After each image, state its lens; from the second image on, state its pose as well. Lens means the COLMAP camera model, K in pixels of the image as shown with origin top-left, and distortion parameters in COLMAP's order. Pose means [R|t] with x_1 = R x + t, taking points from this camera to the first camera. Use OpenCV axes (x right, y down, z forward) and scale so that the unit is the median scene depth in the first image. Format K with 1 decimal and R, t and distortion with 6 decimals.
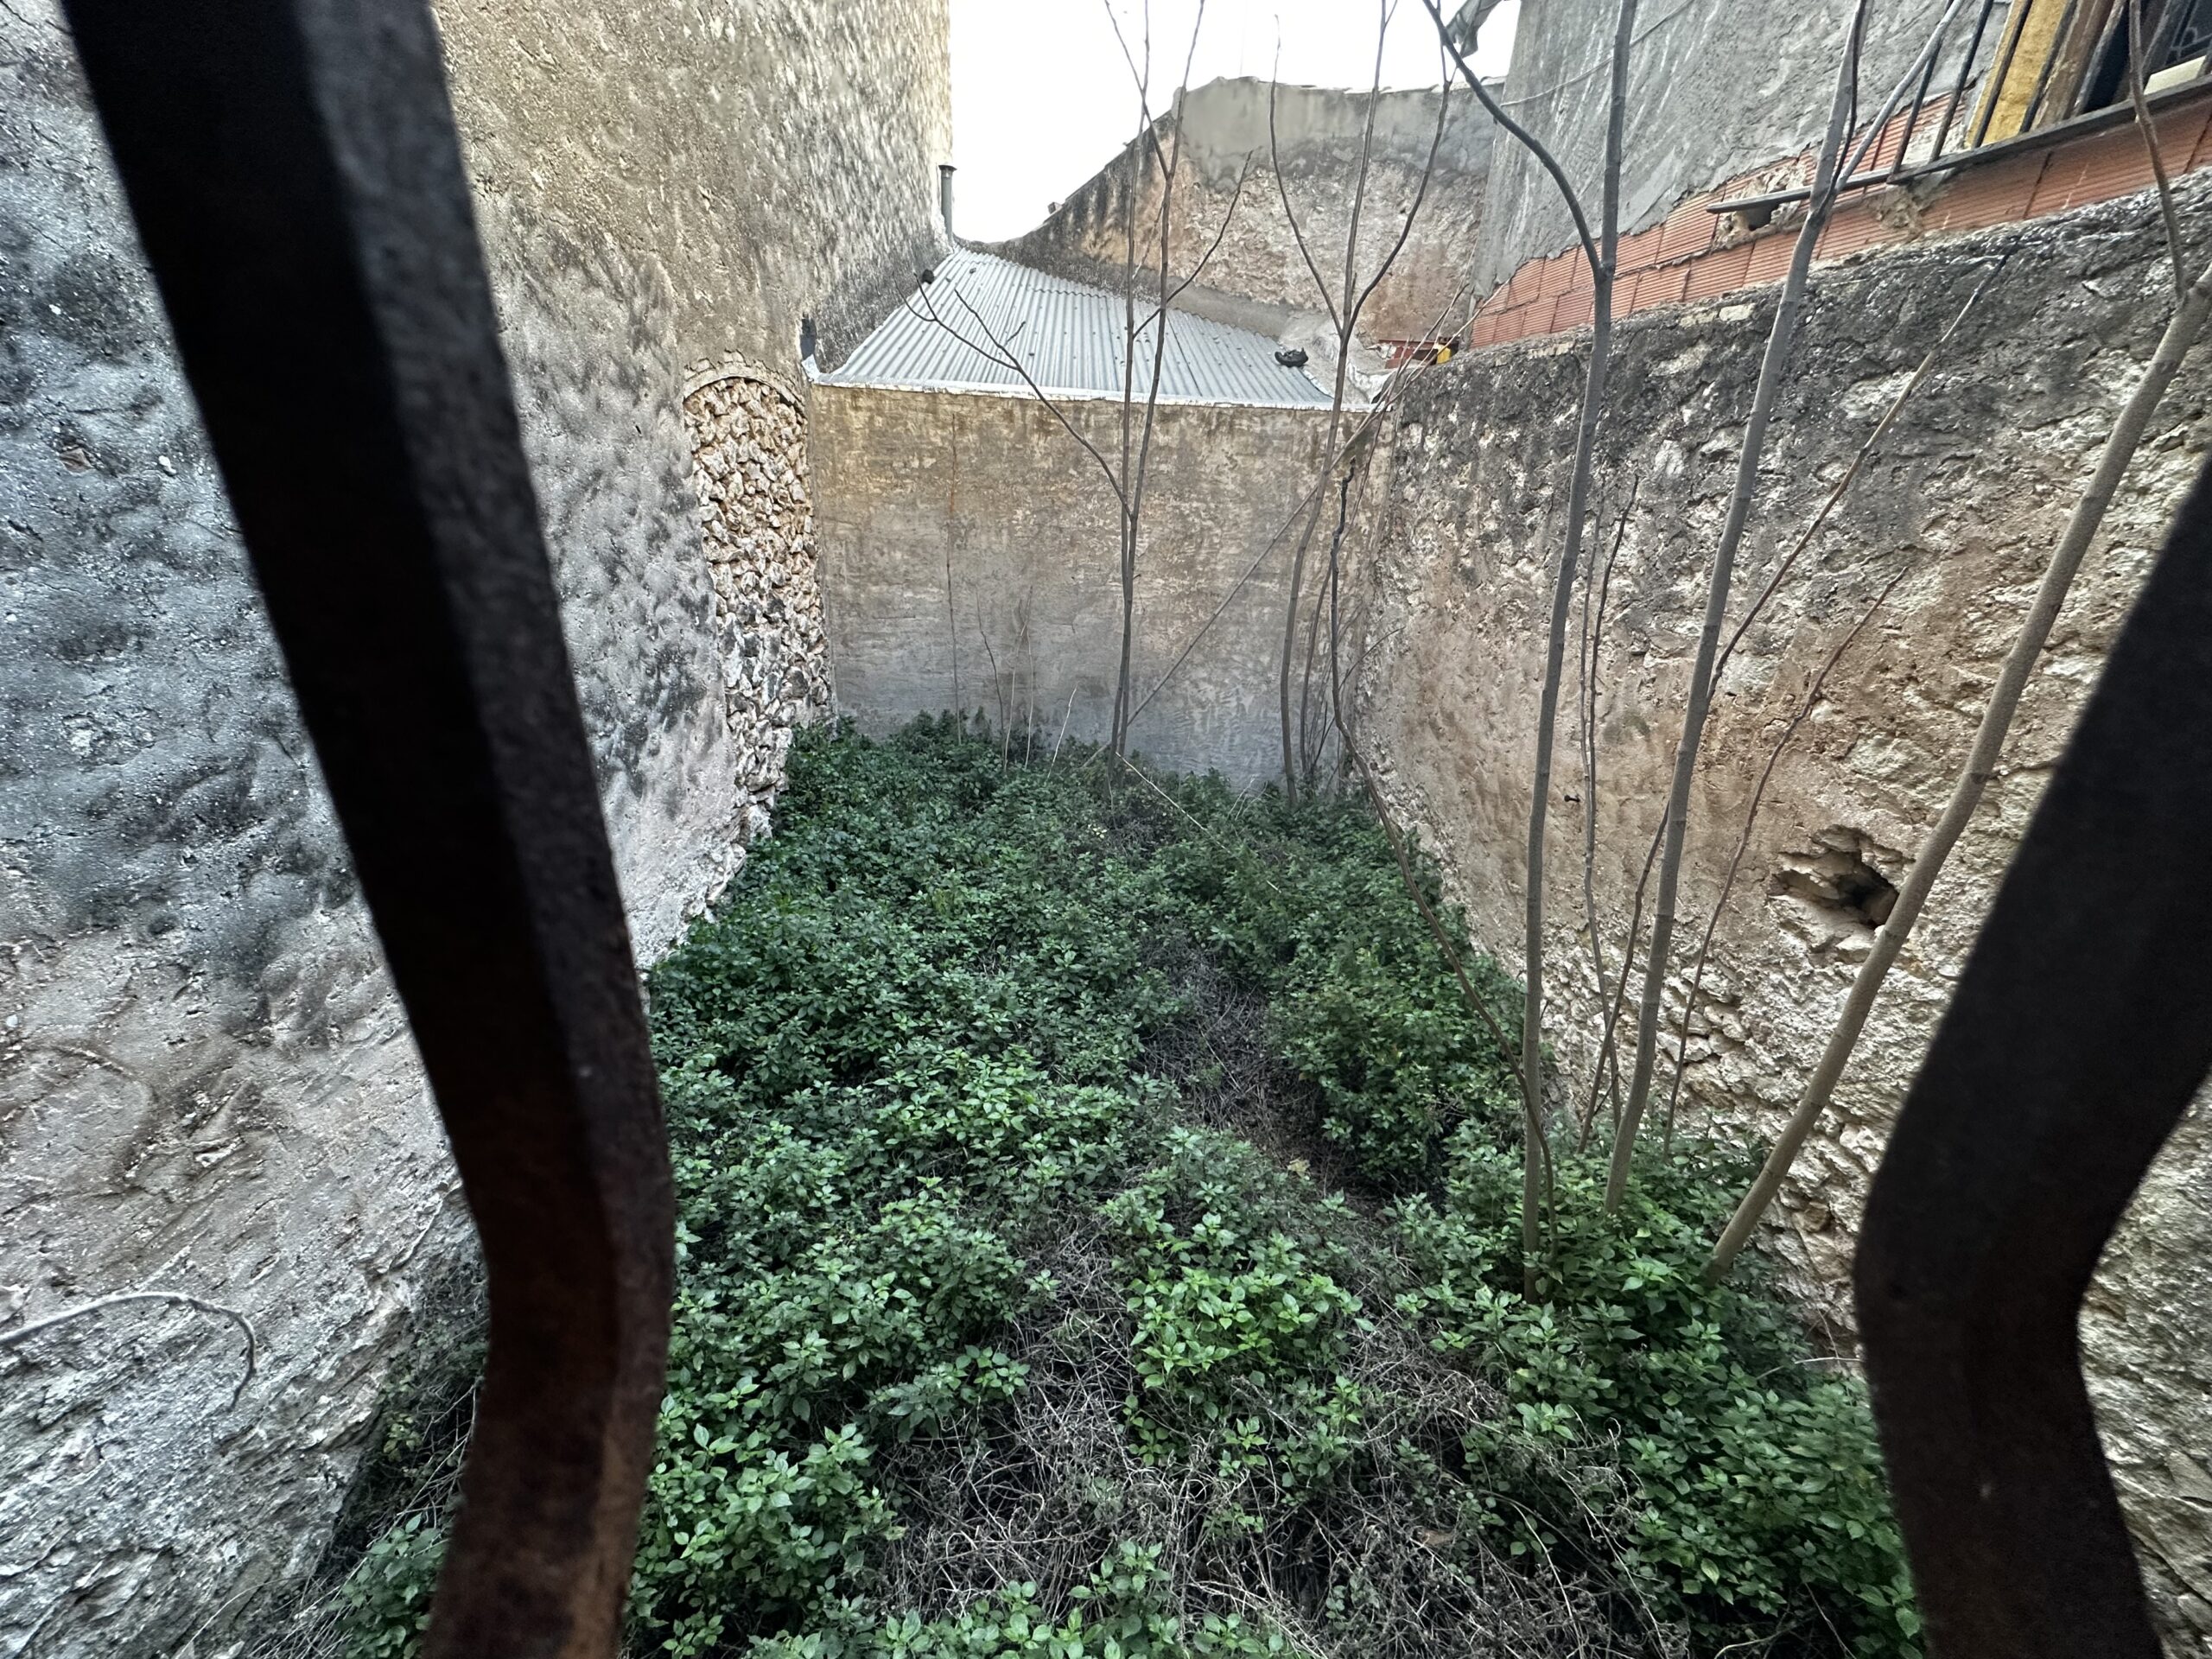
lens RADIAL K [[878.3, 0, 1105.2], [0, 878.3, 836.1], [0, 0, 1]] dist [0.000075, -0.000210]
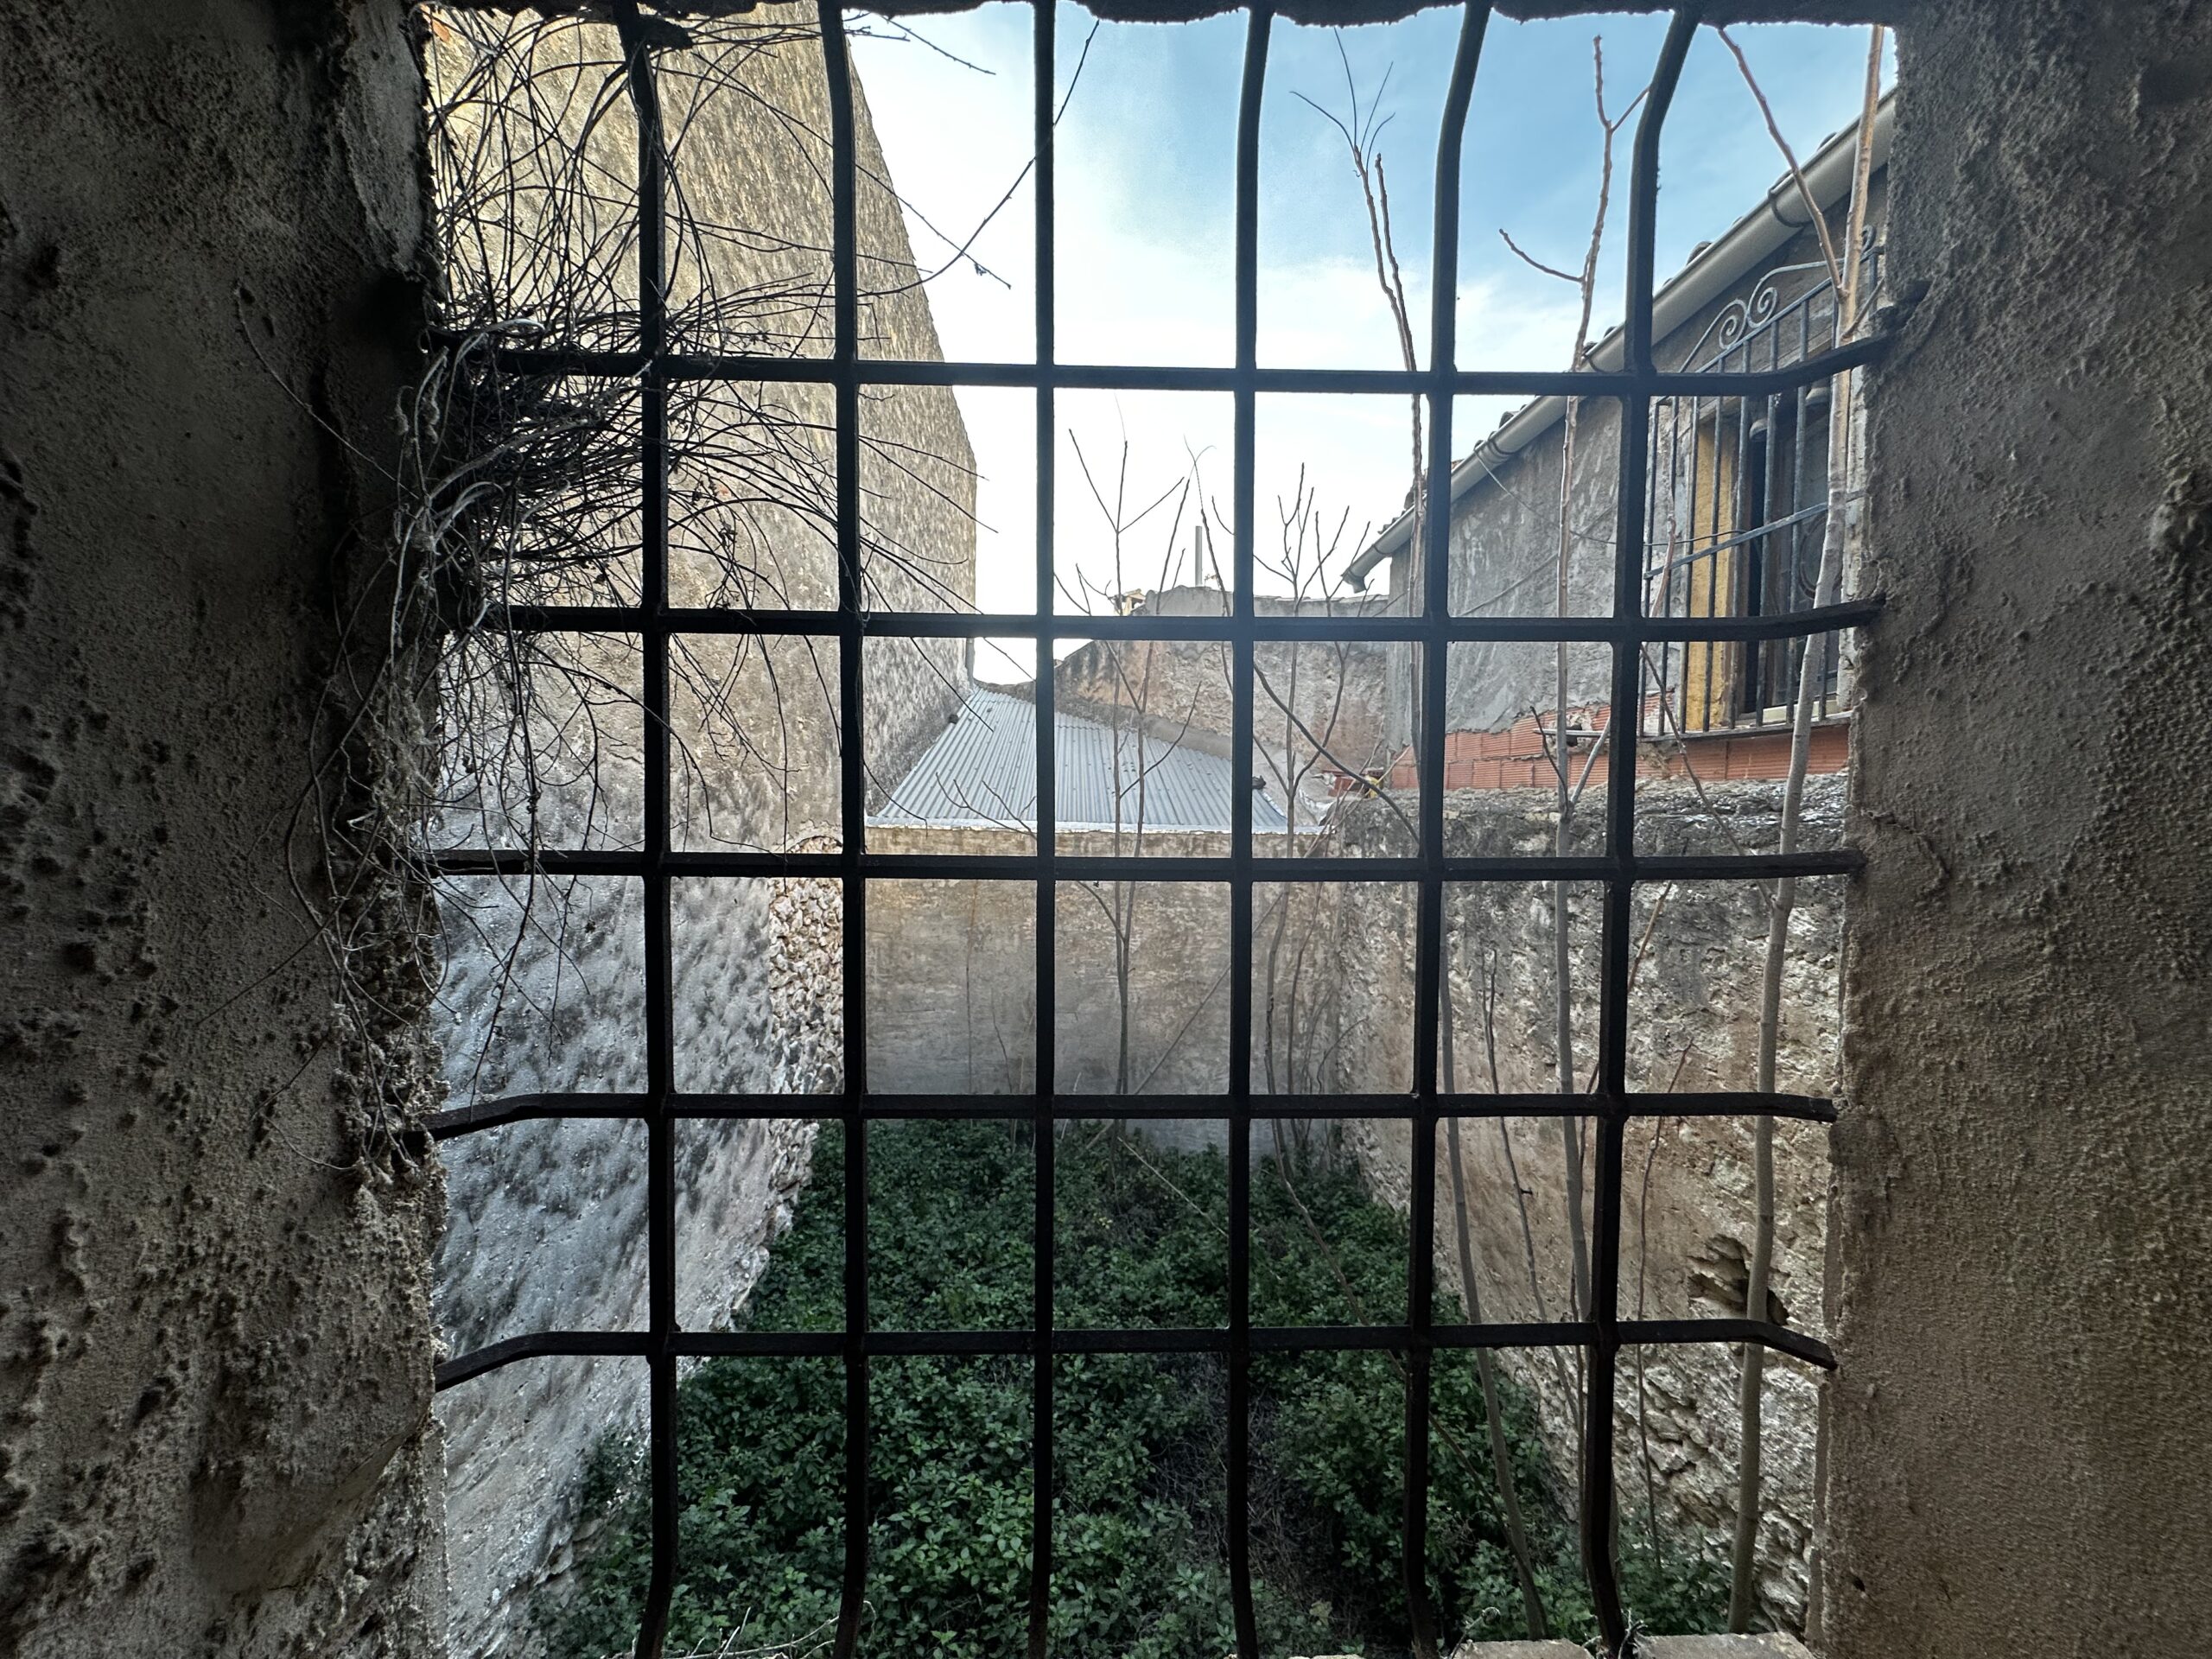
lens RADIAL K [[878.0, 0, 1105.9], [0, 878.0, 836.6], [0, 0, 1]] dist [-0.000022, -0.000264]
pose [[0.999670, -0.025112, 0.005390, 0.001311], [0.025328, 0.929038, -0.369117, -0.061630], [0.004262, 0.369132, 0.929367, -0.205325]]
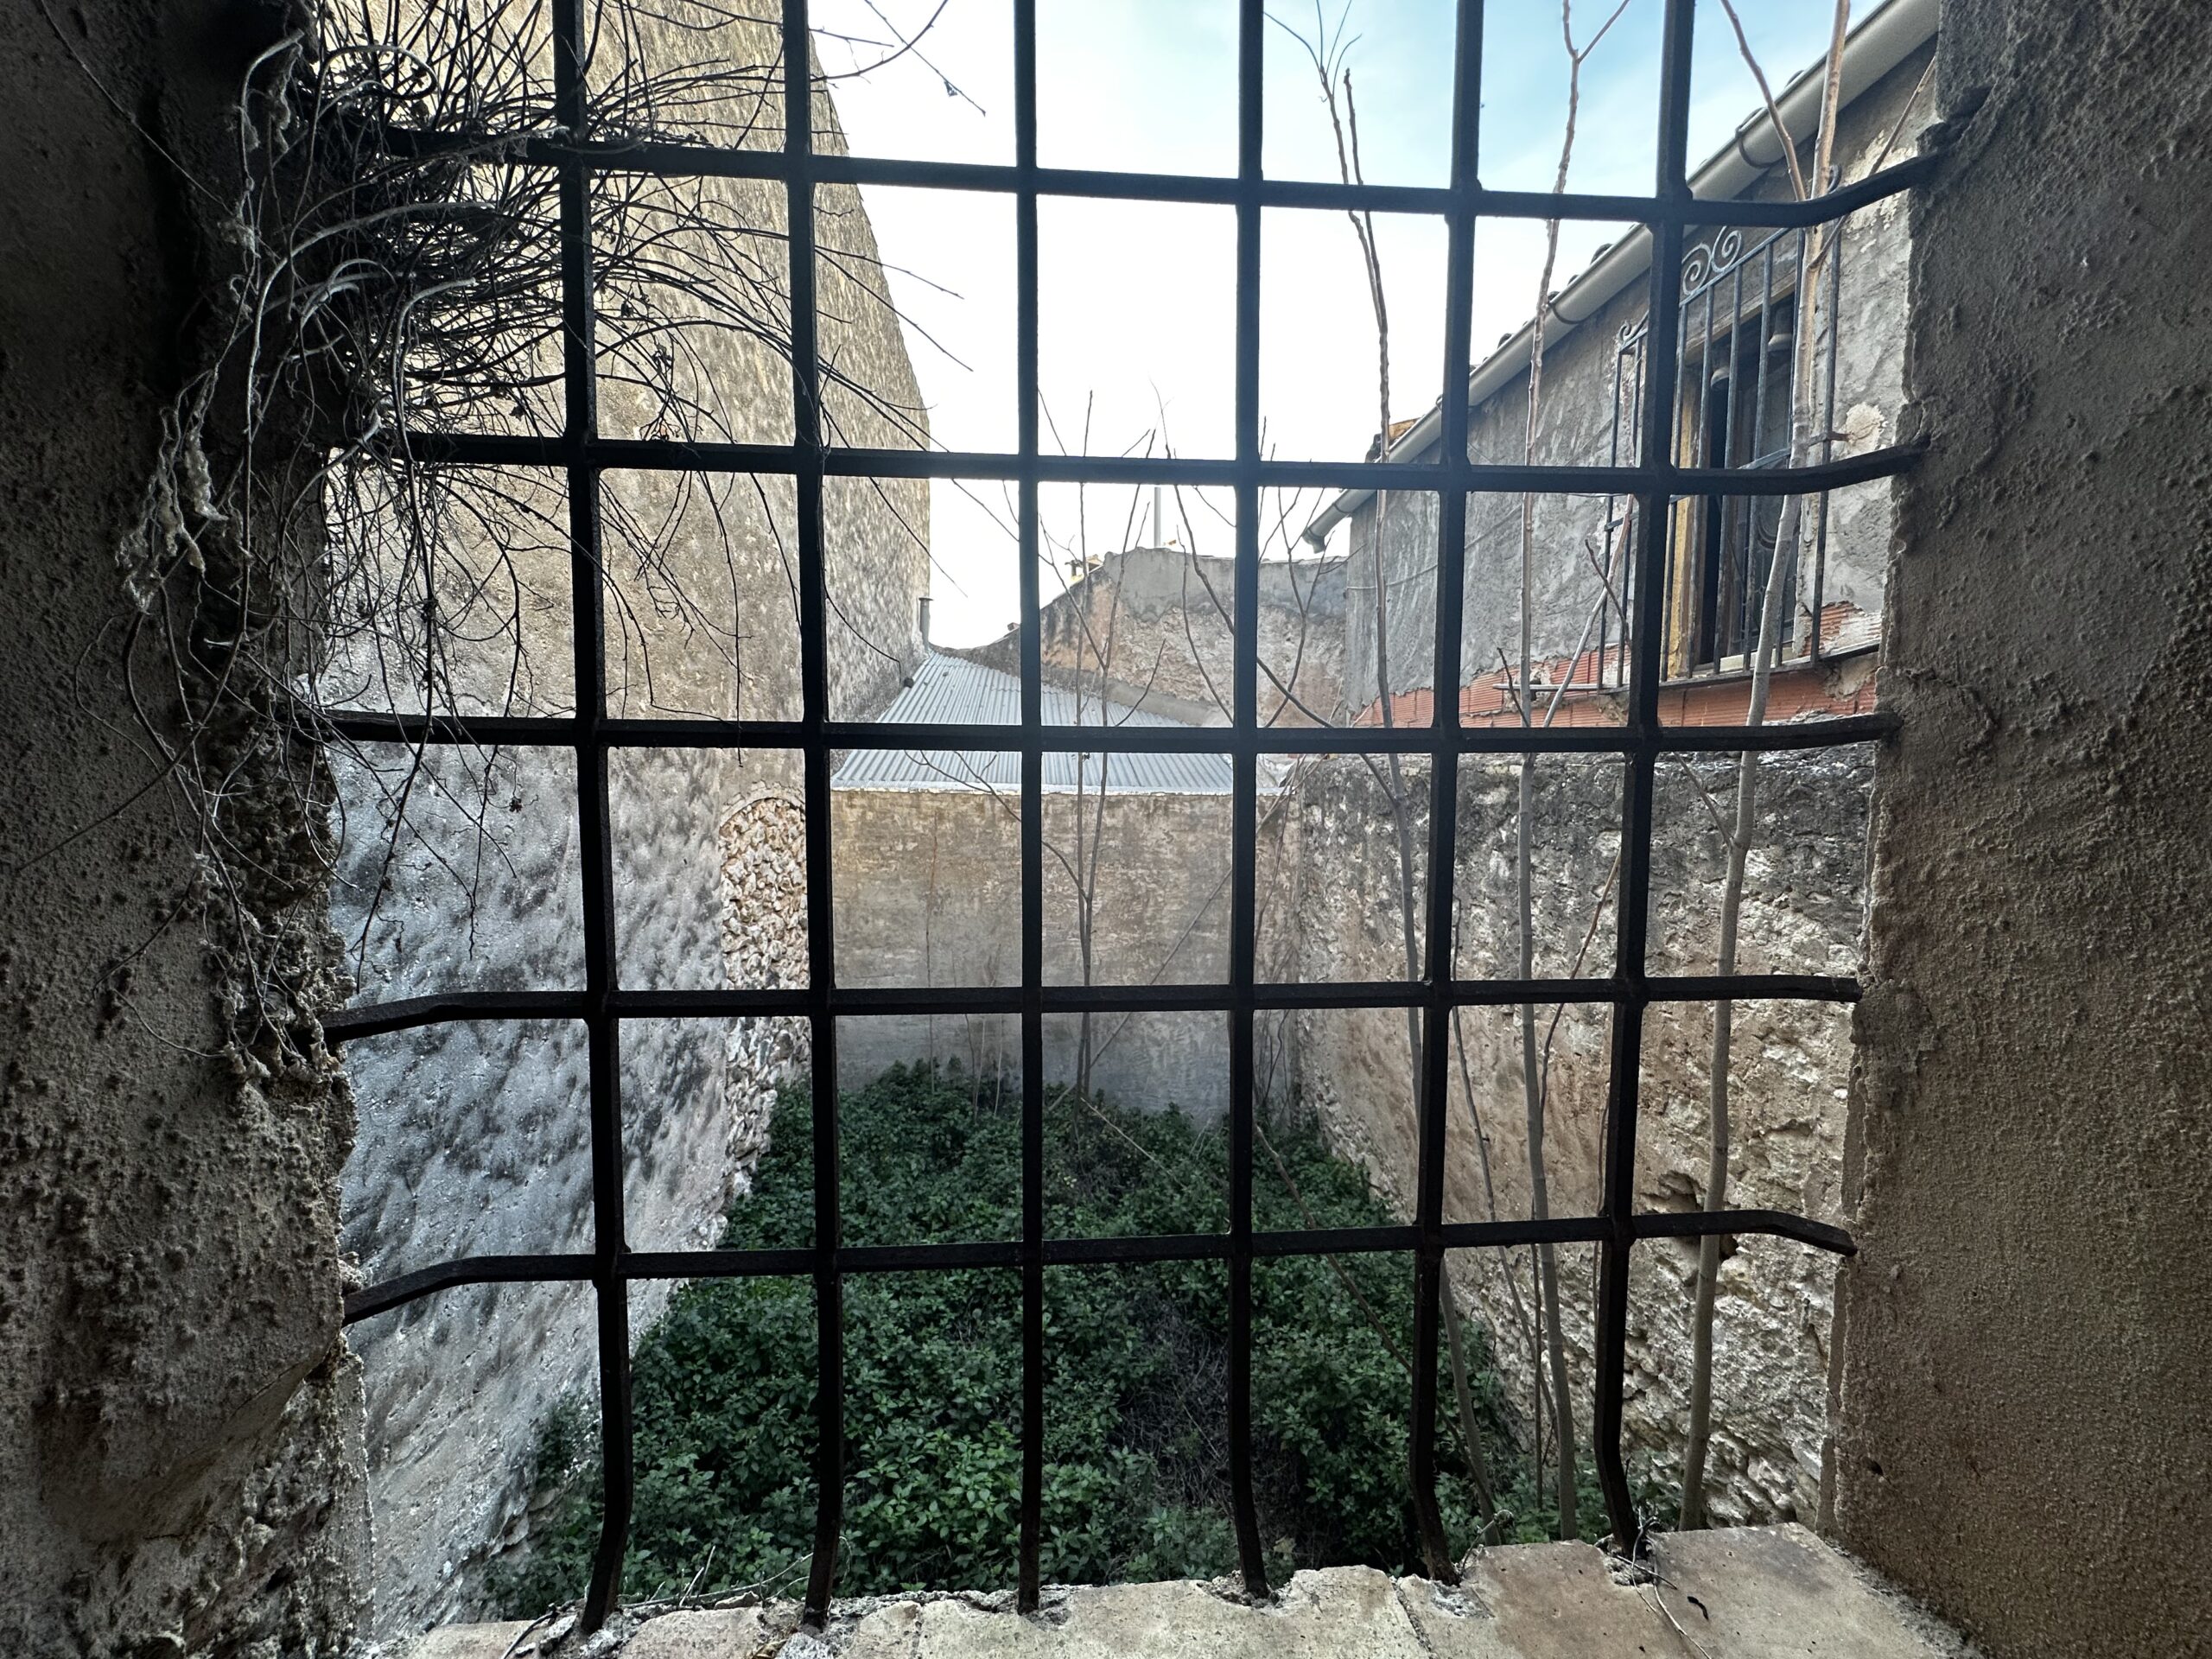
lens RADIAL K [[878.3, 0, 1105.2], [0, 878.3, 836.1], [0, 0, 1]] dist [0.000075, -0.000210]
pose [[0.998125, -0.032244, 0.052020, -0.005489], [0.047937, 0.940297, -0.336962, -0.049498], [-0.038049, 0.338824, 0.940080, -0.183713]]
